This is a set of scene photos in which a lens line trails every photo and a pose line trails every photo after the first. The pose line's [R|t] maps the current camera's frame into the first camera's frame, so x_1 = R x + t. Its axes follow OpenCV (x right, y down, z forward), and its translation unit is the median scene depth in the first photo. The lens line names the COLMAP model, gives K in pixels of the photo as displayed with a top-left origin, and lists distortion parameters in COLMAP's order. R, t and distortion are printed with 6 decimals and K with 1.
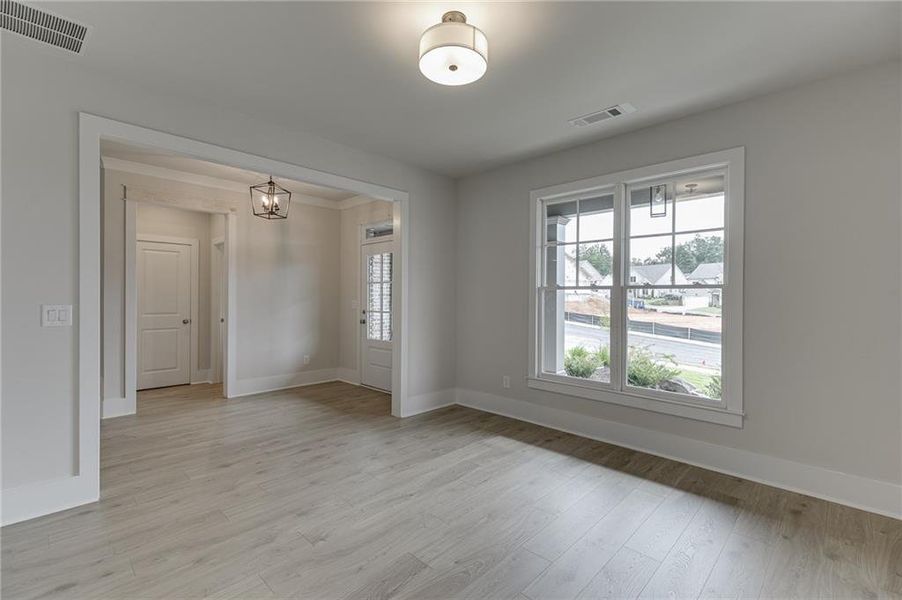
lens RADIAL K [[403.5, 0, 451.0], [0, 403.5, 300.0], [0, 0, 1]] dist [0.013108, -0.000961]
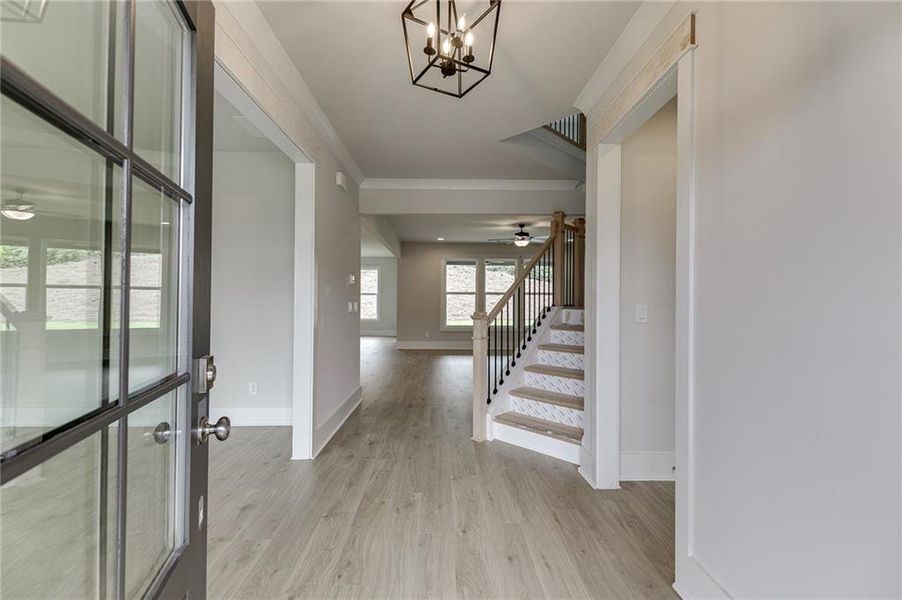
lens RADIAL K [[403.5, 0, 451.0], [0, 403.5, 300.0], [0, 0, 1]] dist [0.013108, -0.000961]
pose [[-0.705580, -0.014937, -0.708473, -0.258594], [-0.016800, 0.999849, -0.004349, 0.003475], [0.708431, 0.008834, -0.705725, 1.735615]]
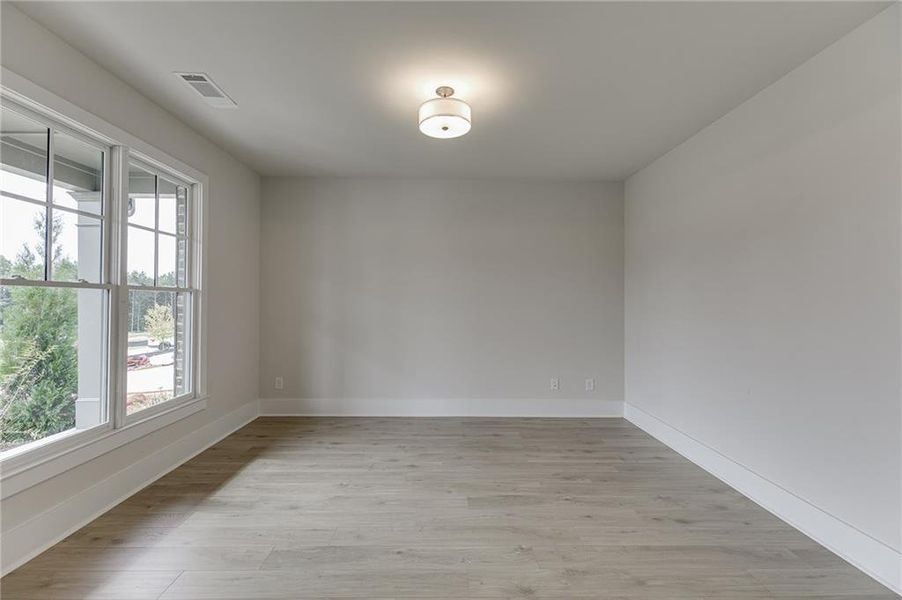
lens RADIAL K [[403.5, 0, 451.0], [0, 403.5, 300.0], [0, 0, 1]] dist [0.013108, -0.000961]
pose [[-0.709986, -0.009153, 0.704156, -0.594385], [-0.006863, 0.999958, 0.006079, -0.017624], [-0.704182, -0.000516, -0.710019, 1.221828]]
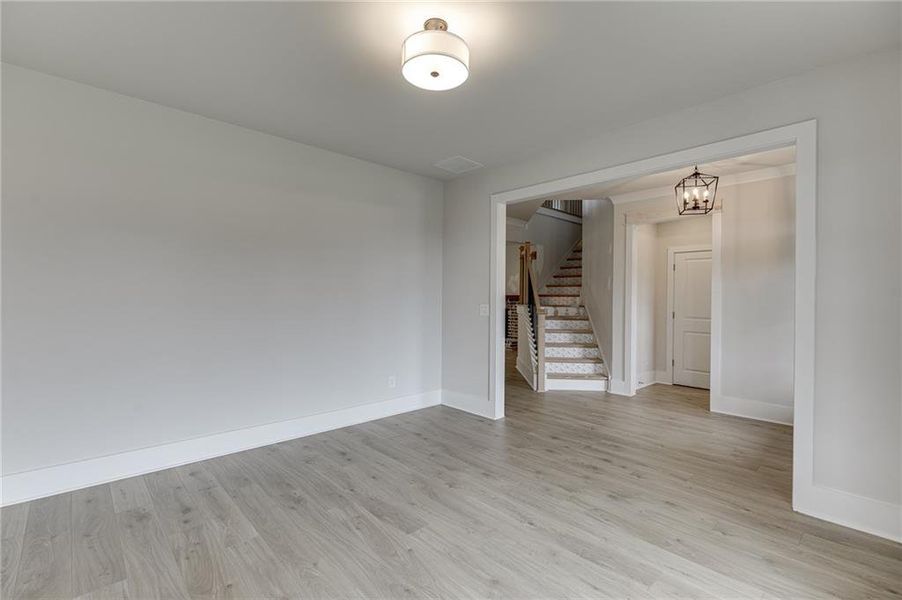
lens RADIAL K [[403.5, 0, 451.0], [0, 403.5, 300.0], [0, 0, 1]] dist [0.013108, -0.000961]
pose [[-0.051274, -0.002939, -0.998680, 0.650679], [-0.017495, 0.999845, -0.002044, -0.001436], [0.998531, 0.017367, -0.051318, 0.704305]]
